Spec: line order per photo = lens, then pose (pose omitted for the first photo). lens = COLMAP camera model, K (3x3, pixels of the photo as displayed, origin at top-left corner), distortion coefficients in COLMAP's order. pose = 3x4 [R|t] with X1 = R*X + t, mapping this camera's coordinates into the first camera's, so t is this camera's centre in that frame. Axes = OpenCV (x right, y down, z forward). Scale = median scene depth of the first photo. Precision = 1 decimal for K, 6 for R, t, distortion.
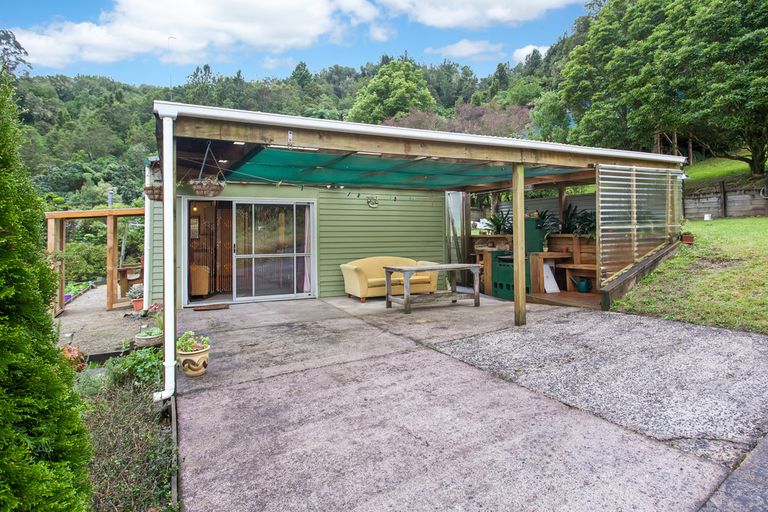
lens RADIAL K [[450.3, 0, 384.0], [0, 450.3, 256.0], [0, 0, 1]] dist [-0.002463, 0.000925]
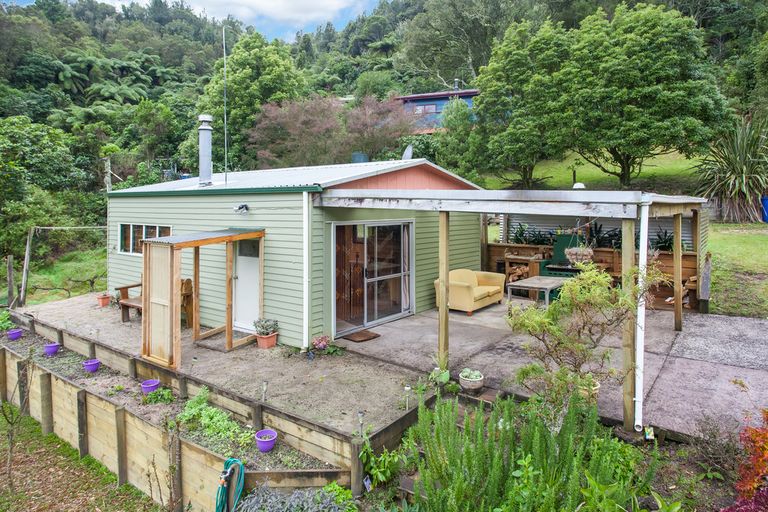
lens RADIAL K [[480.4, 0, 383.5], [0, 480.4, 246.2], [0, 0, 1]] dist [0.004757, 0.001656]
pose [[0.898815, -0.029715, 0.437319, -0.427824], [0.018768, 0.999393, 0.029333, -0.059413], [-0.437925, -0.018157, 0.898828, 0.033782]]
